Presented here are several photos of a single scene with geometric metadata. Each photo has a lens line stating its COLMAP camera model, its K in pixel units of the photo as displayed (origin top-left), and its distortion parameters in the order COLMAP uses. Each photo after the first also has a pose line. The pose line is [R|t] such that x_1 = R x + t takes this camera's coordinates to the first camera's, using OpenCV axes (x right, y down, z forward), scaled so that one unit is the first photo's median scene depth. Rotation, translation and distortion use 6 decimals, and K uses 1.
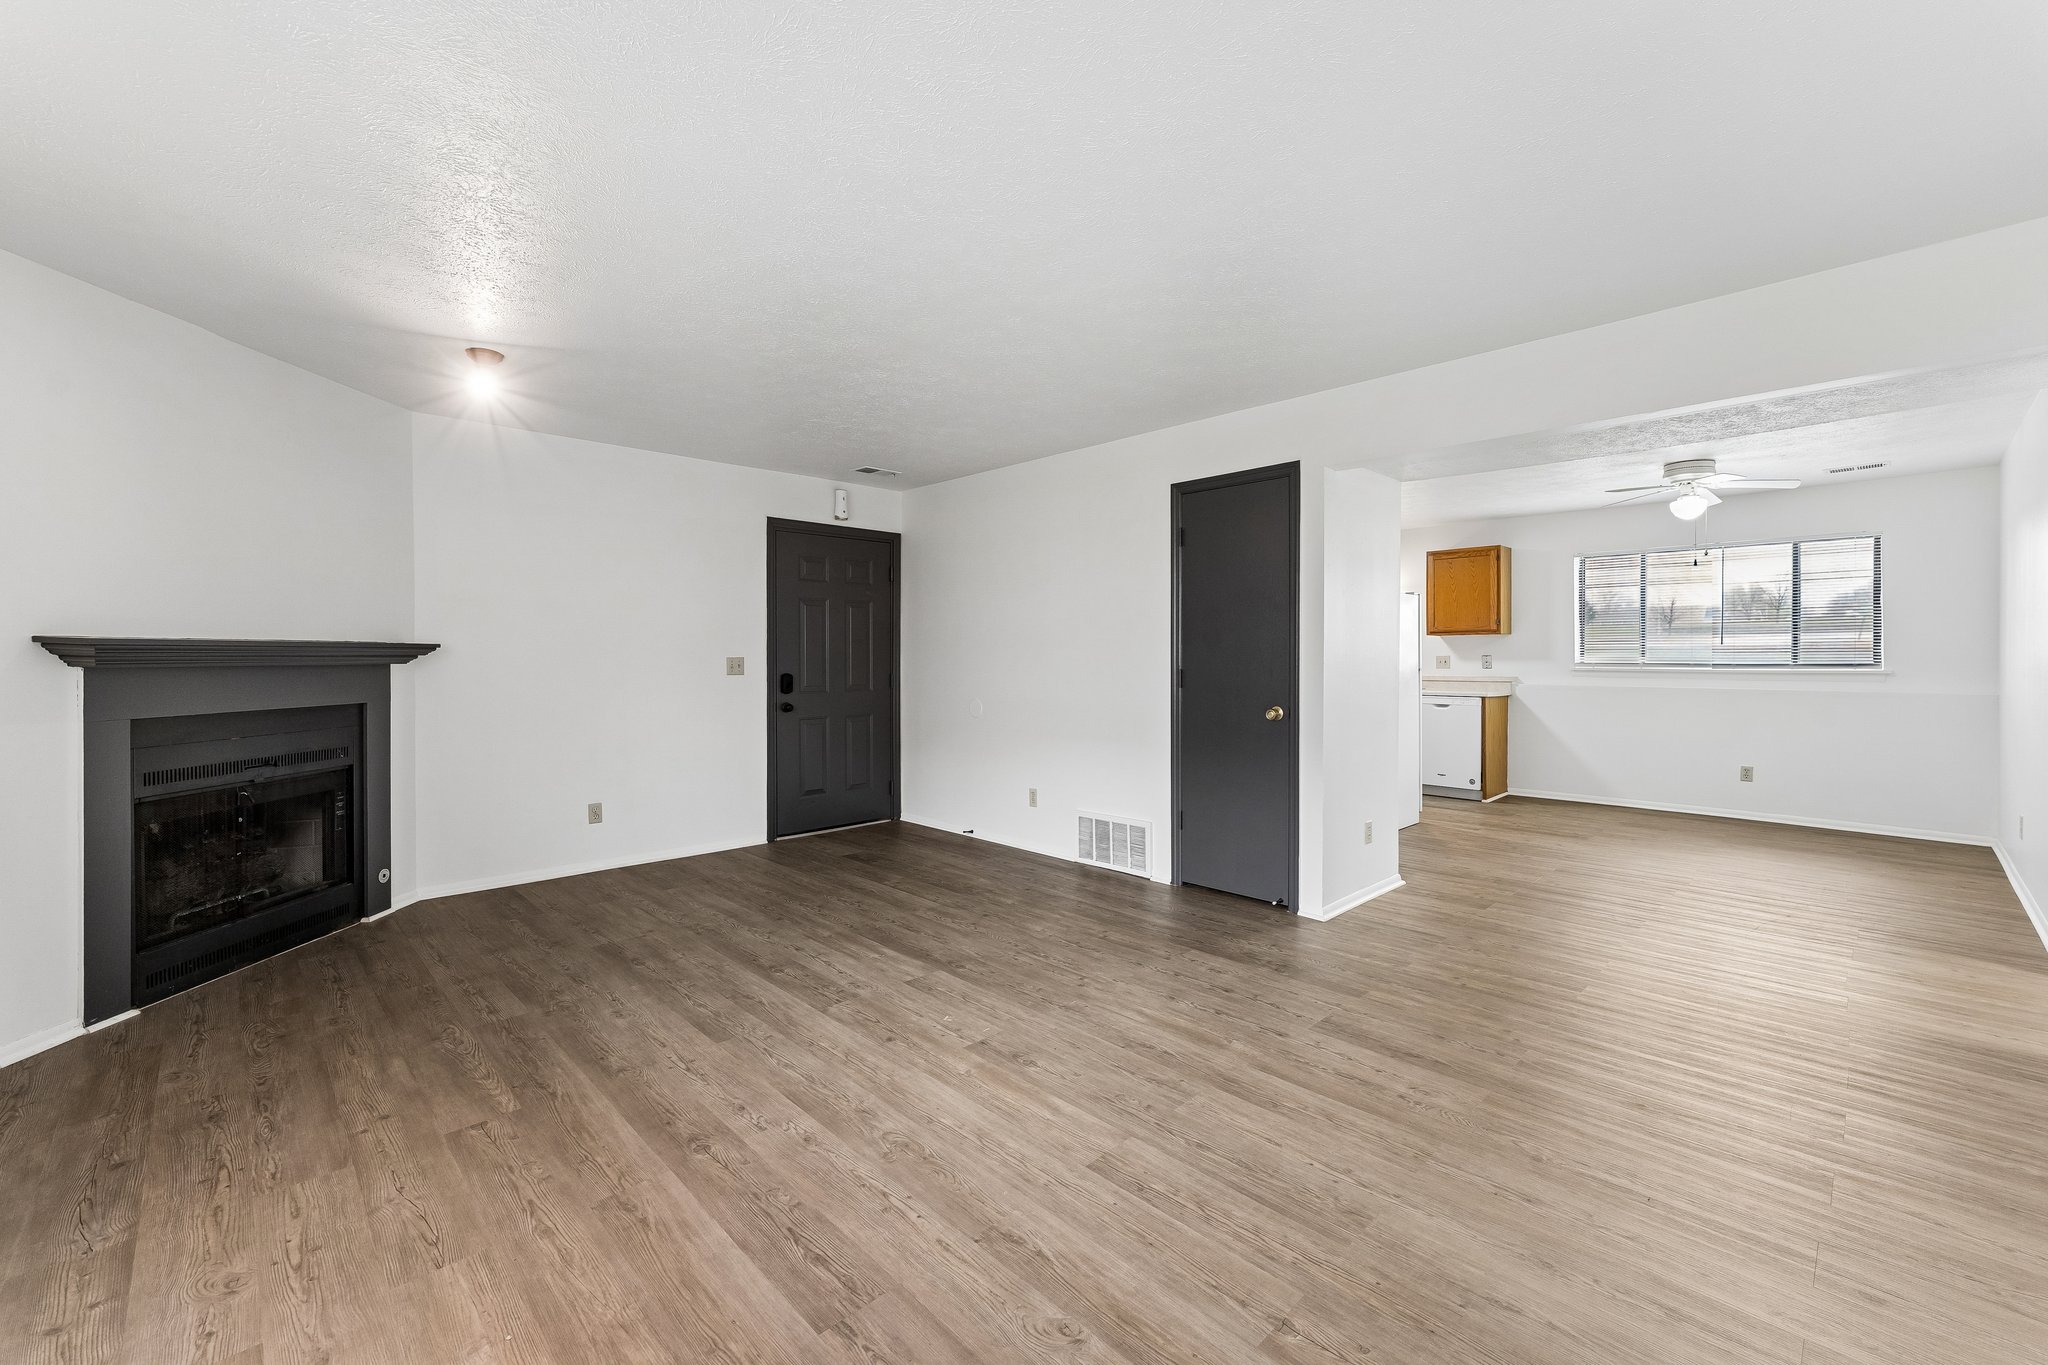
lens RADIAL K [[840.3, 0, 997.0], [0, 840.3, 674.1], [0, 0, 1]] dist [-0.001939, 0.000075]
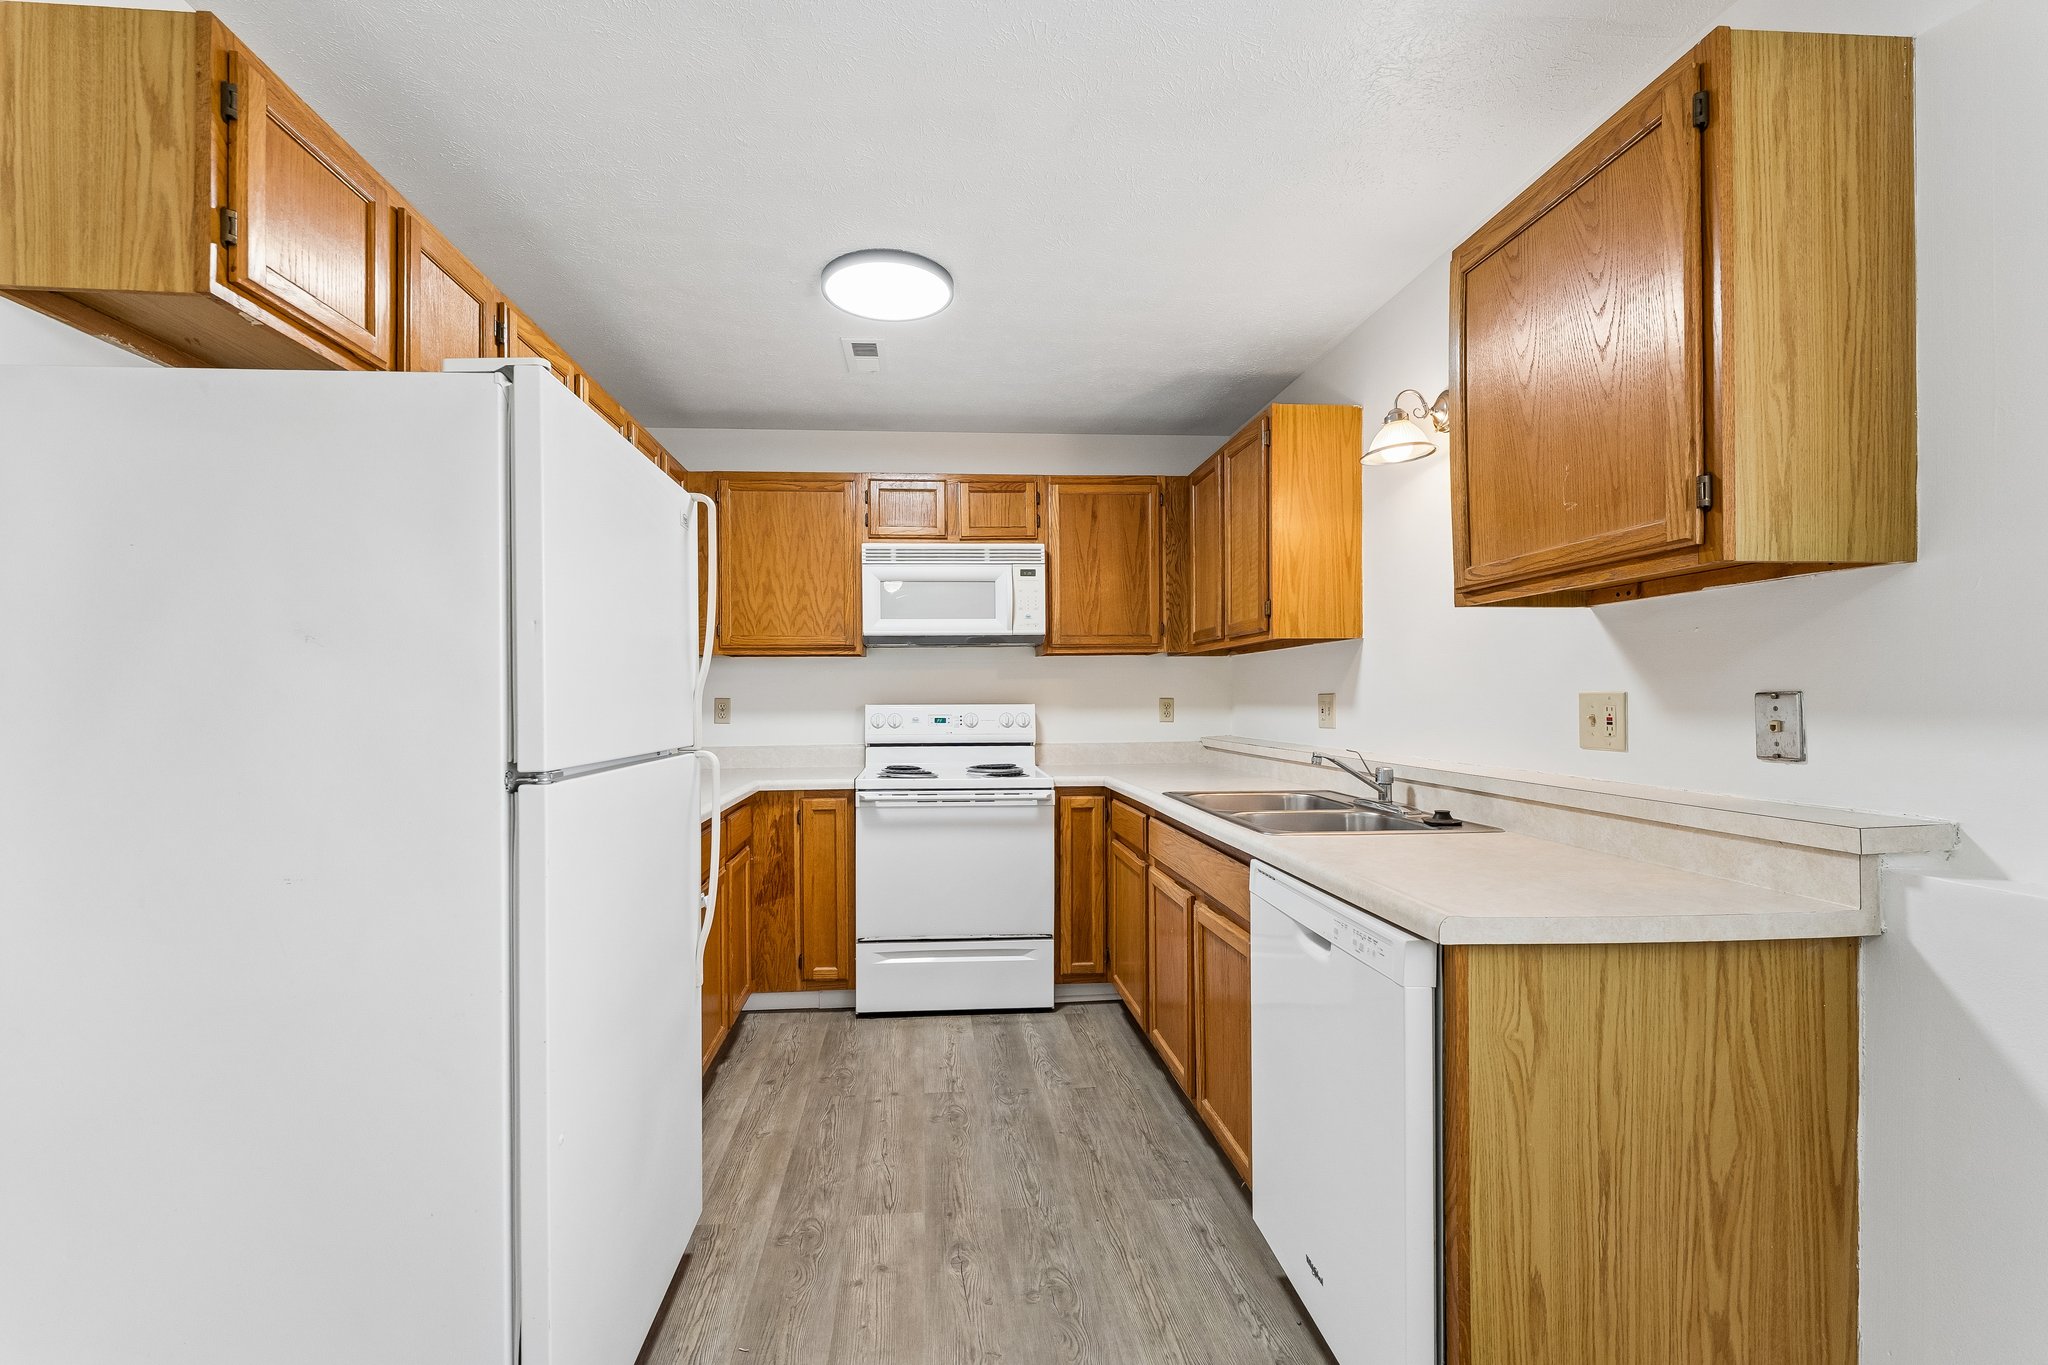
lens RADIAL K [[840.3, 0, 975.4], [0, 840.3, 700.4], [0, 0, 1]] dist [-0.001939, 0.000075]
pose [[0.767307, -0.002894, -0.641274, 0.589241], [-0.012439, 0.999735, -0.019396, -0.015311], [0.641160, 0.022859, 0.767067, 0.773522]]
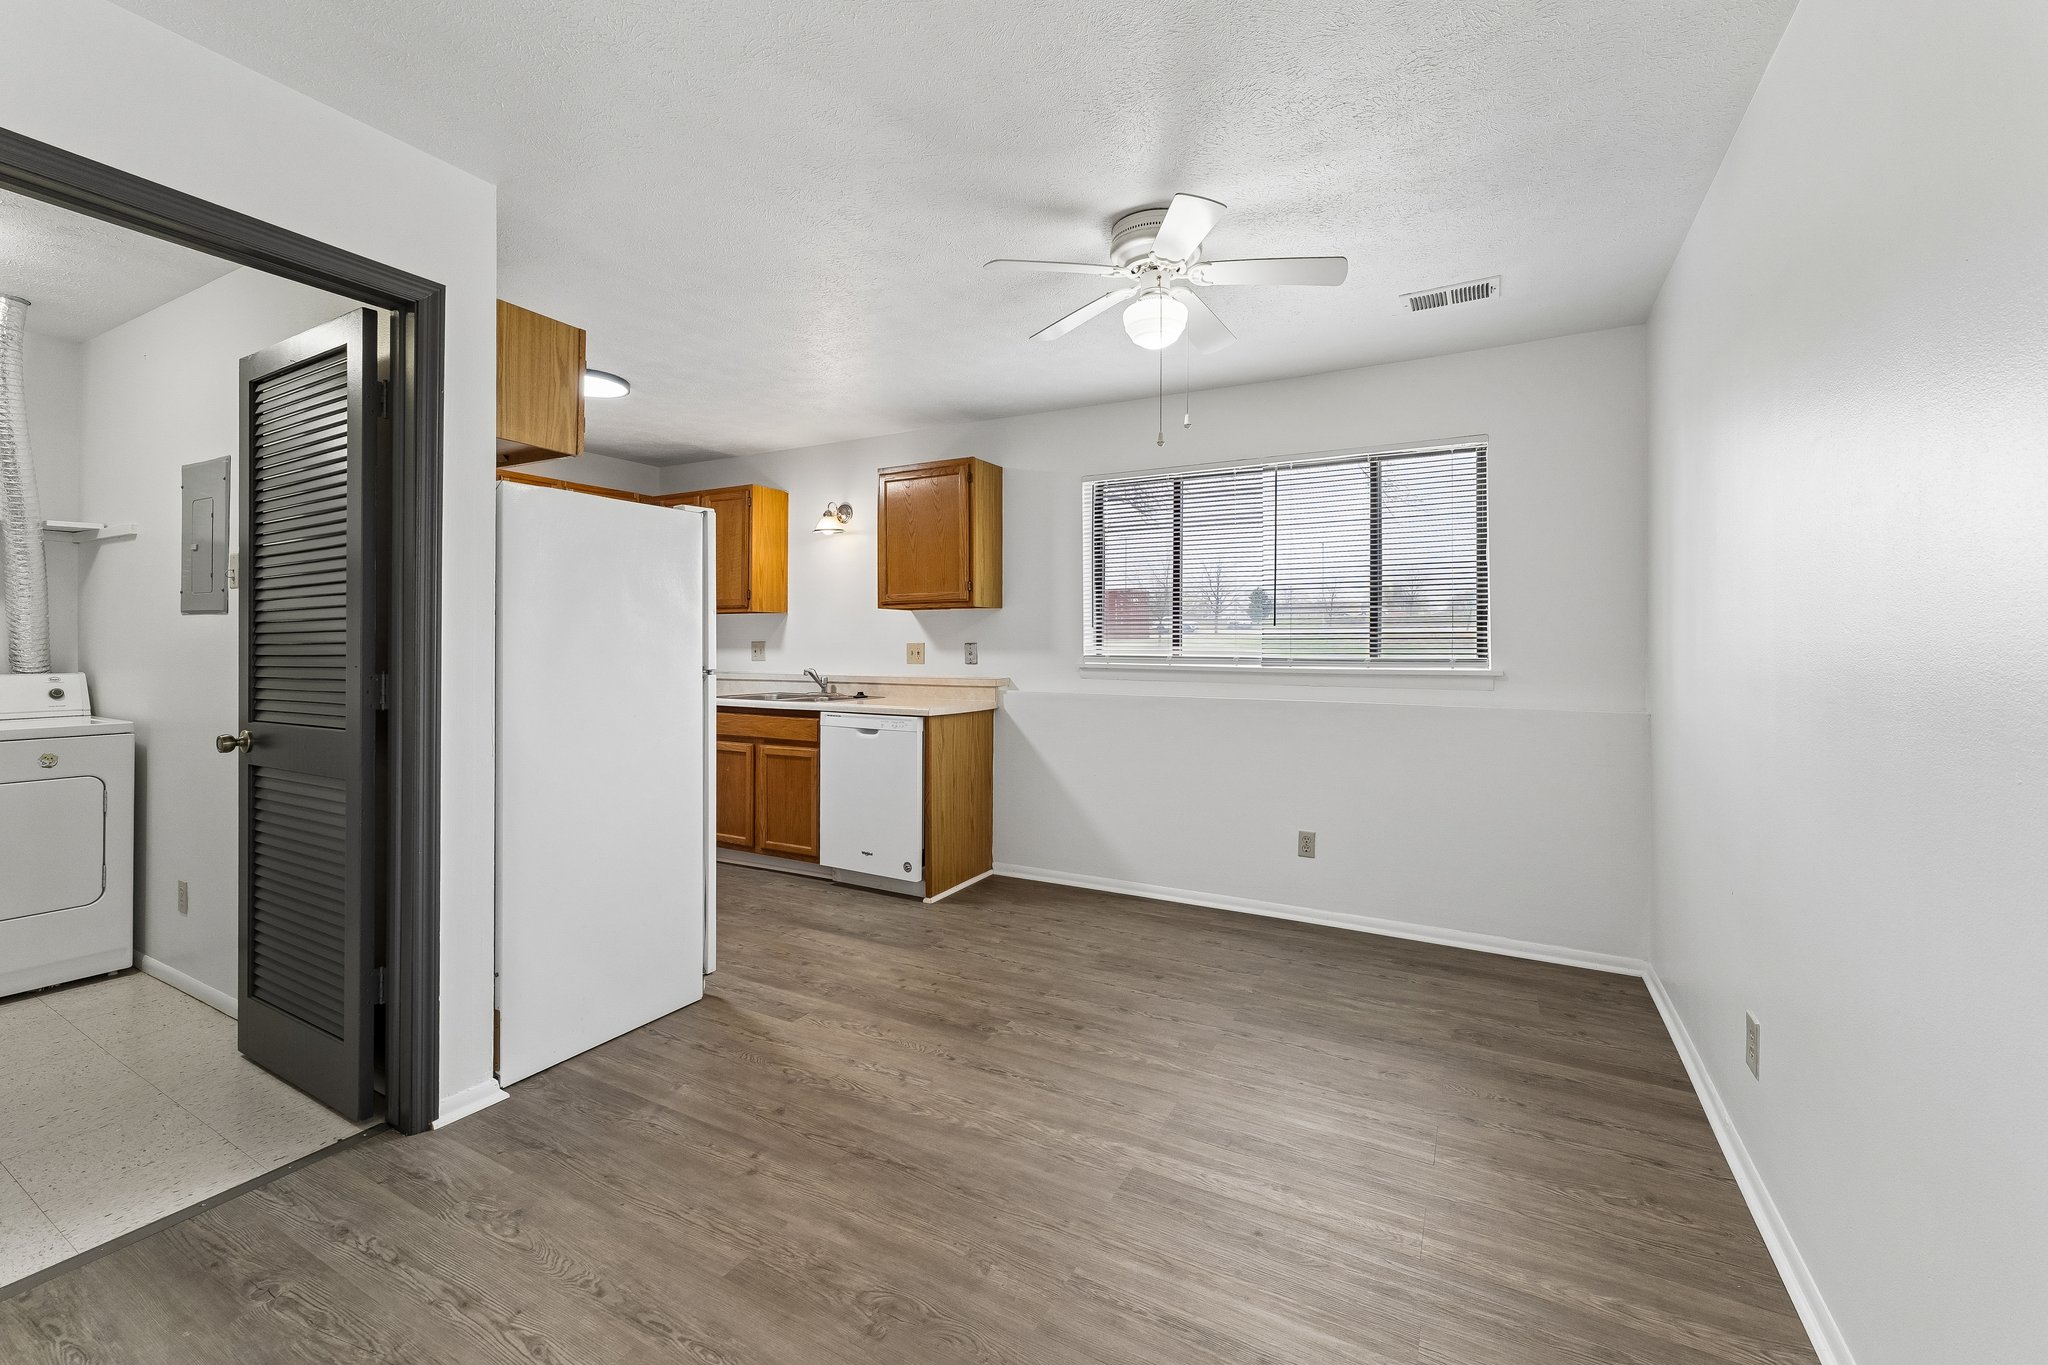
lens RADIAL K [[840.3, 0, 1002.8], [0, 840.3, 664.1], [0, 0, 1]] dist [-0.001939, 0.000075]
pose [[0.958412, -0.003109, 0.285372, 0.449944], [0.004331, 0.999984, -0.003652, -0.005076], [-0.285356, 0.004736, 0.958410, 0.427364]]
